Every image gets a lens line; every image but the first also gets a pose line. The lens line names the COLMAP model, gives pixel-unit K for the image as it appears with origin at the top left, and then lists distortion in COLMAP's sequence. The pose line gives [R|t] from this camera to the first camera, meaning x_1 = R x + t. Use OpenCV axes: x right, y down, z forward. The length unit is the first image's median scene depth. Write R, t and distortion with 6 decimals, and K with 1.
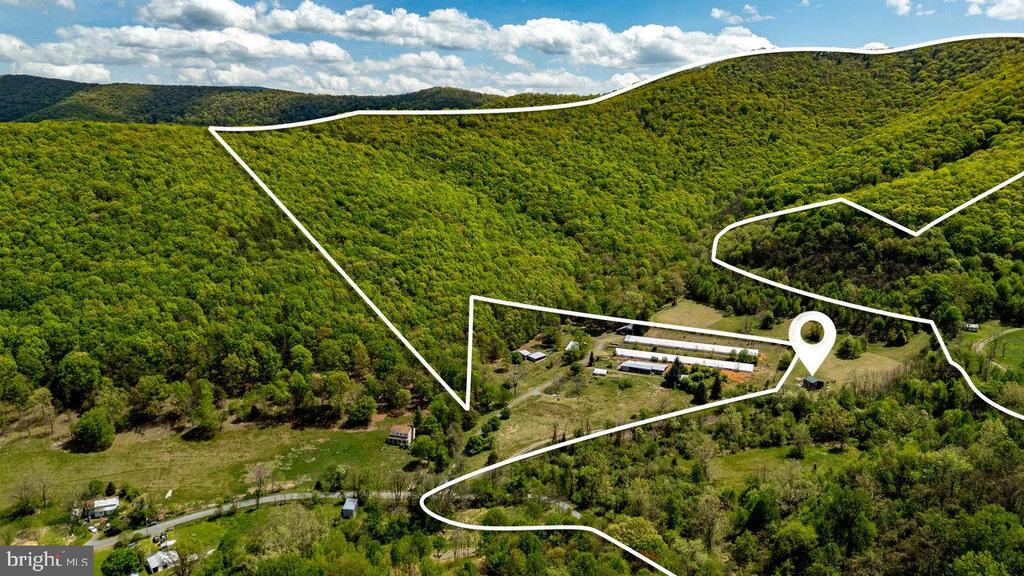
lens RADIAL K [[672.7, 0, 512.0], [0, 672.7, 288.0], [0, 0, 1]] dist [0.022633, -0.004284]
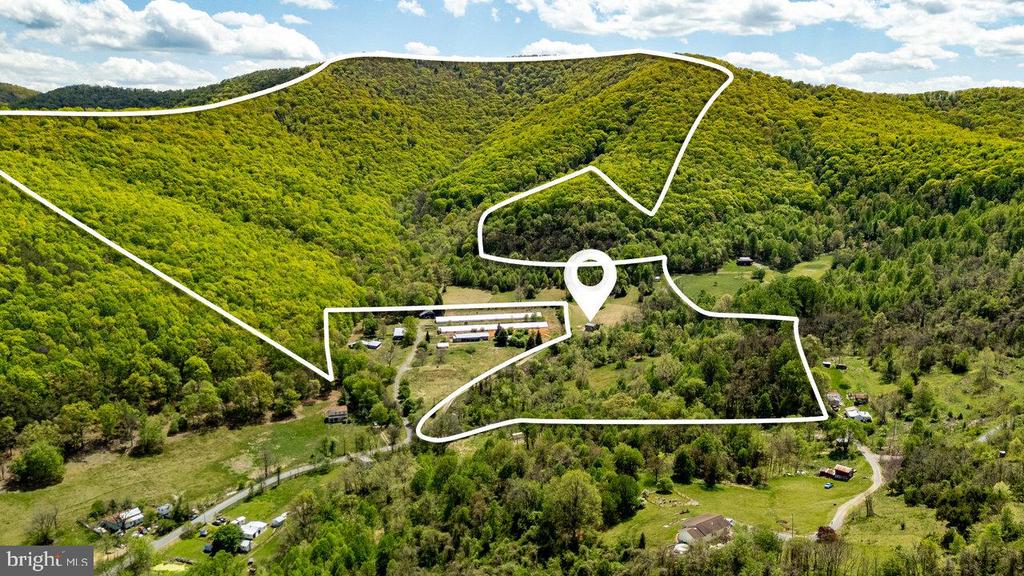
lens RADIAL K [[749.4, 0, 512.0], [0, 749.4, 288.0], [0, 0, 1]] dist [0.052277, -0.084300]
pose [[0.836161, -0.105270, 0.538287, -0.391565], [0.118475, 0.992905, 0.010142, 0.022017], [-0.535535, 0.055293, 0.842701, -0.151603]]
